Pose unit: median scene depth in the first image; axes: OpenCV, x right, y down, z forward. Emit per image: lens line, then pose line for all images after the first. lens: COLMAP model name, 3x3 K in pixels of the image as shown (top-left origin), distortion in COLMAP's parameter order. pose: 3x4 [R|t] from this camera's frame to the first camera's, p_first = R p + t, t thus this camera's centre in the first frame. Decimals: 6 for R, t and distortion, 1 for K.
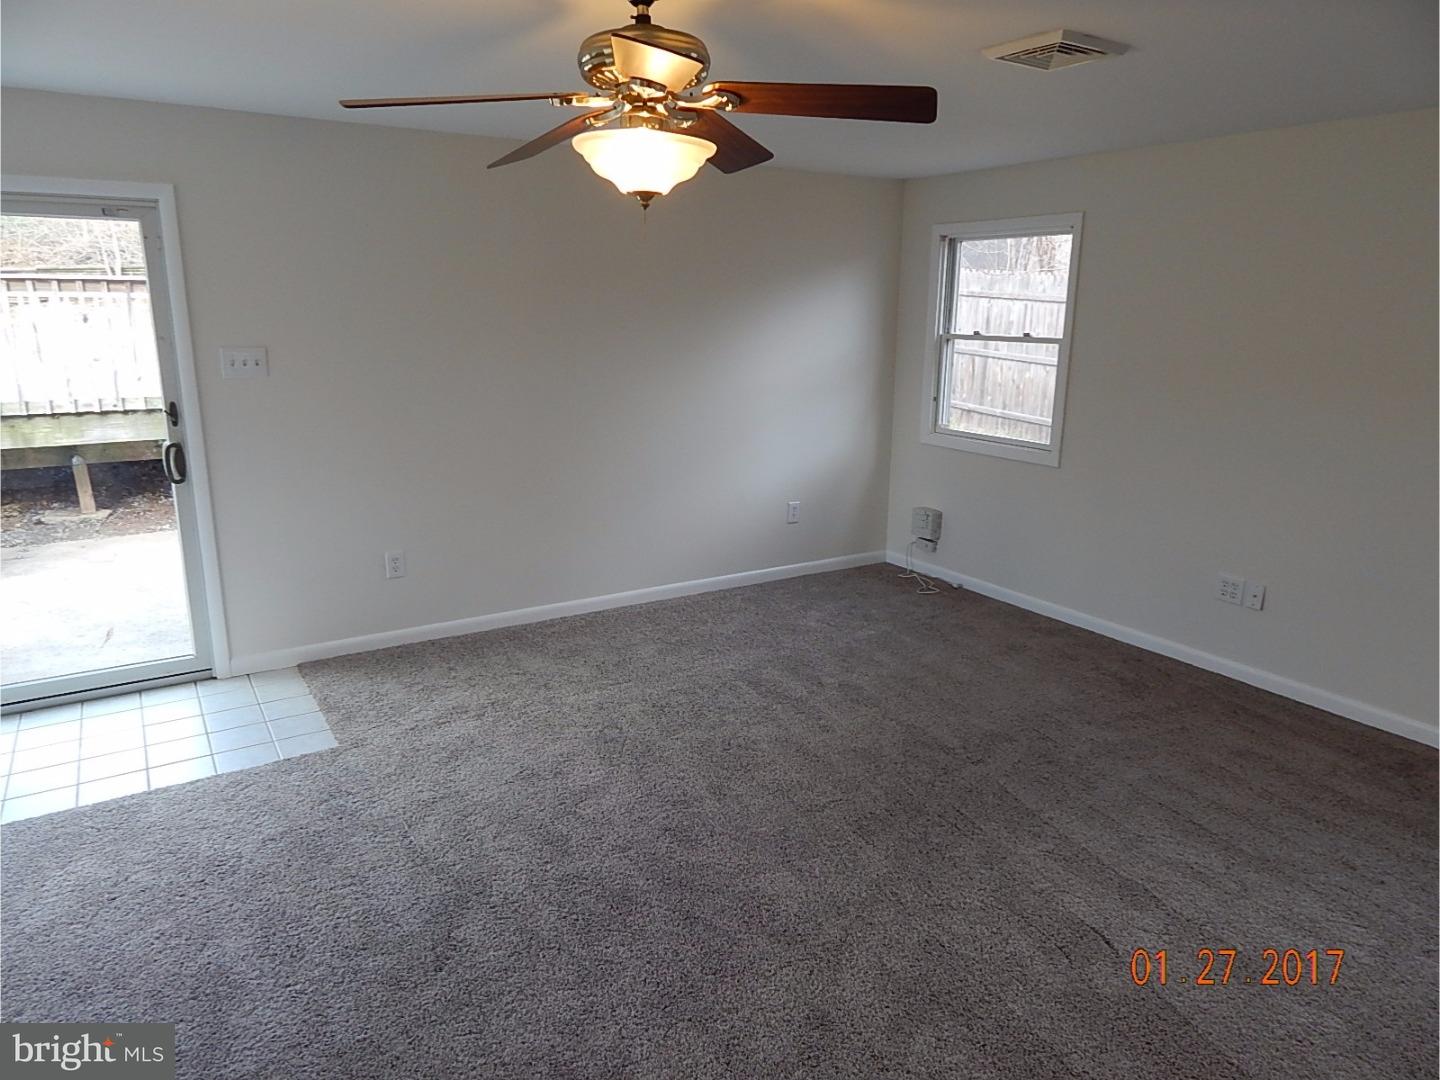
lens RADIAL K [[965.6, 0, 730.6], [0, 965.6, 538.0], [0, 0, 1]] dist [0.016203, -0.004926]
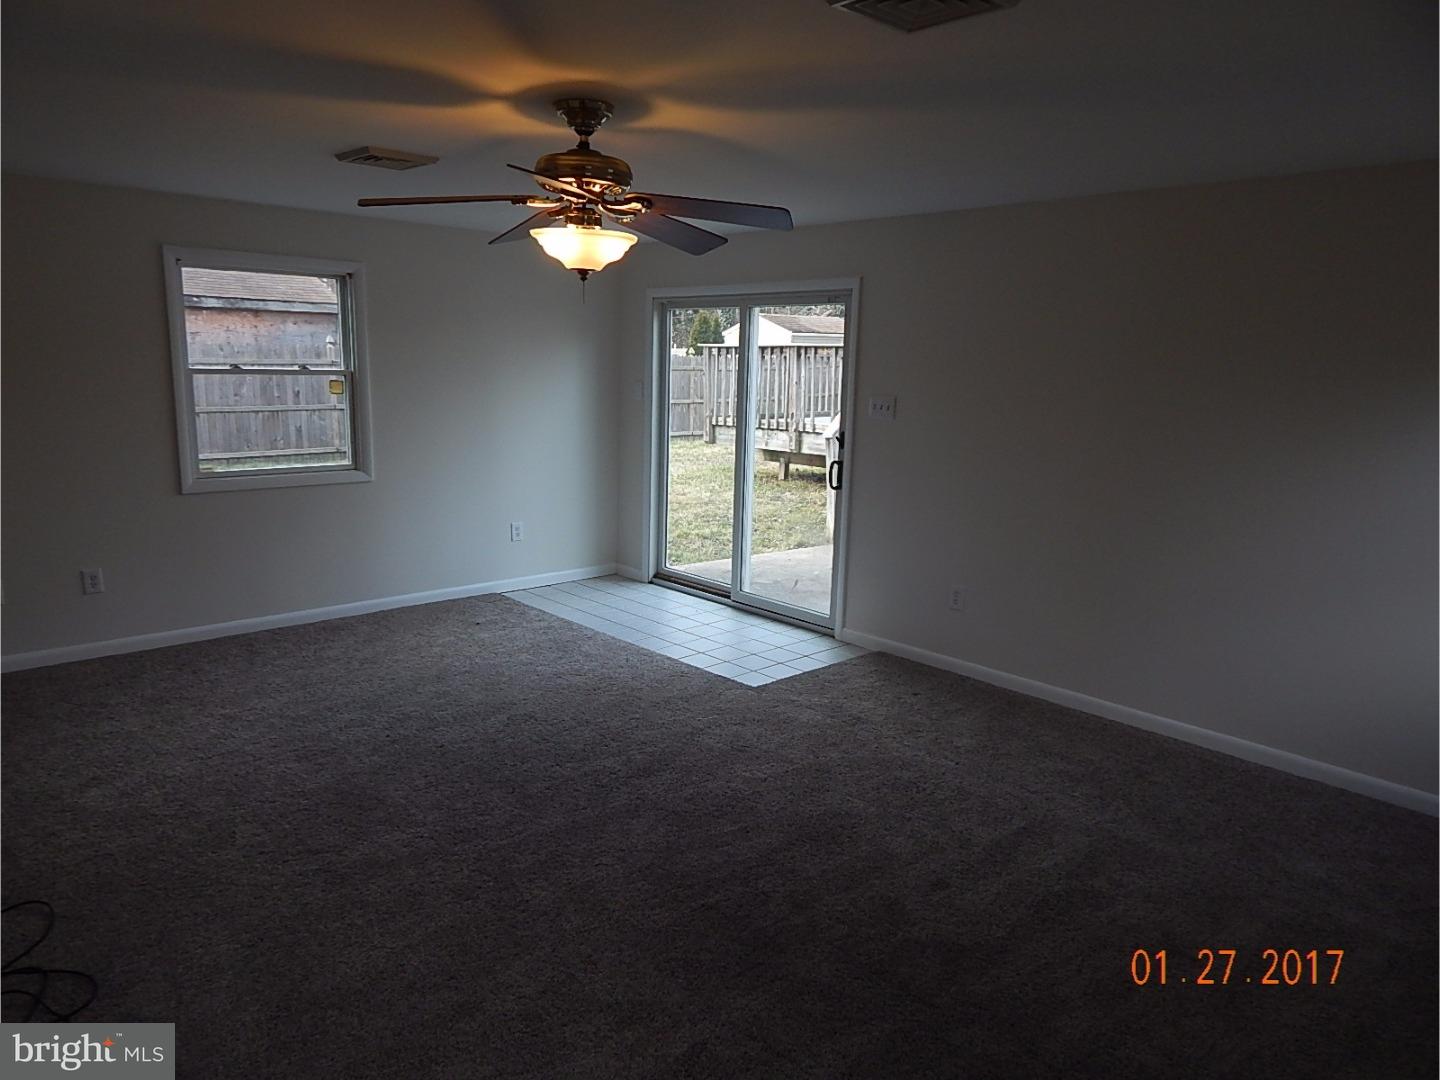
lens RADIAL K [[965.6, 0, 730.6], [0, 965.6, 538.0], [0, 0, 1]] dist [0.016203, -0.004926]
pose [[0.192315, 0.179092, -0.964853, 0.742237], [-0.258143, 0.957811, 0.126332, -0.125273], [0.946772, 0.224774, 0.230433, 0.552942]]
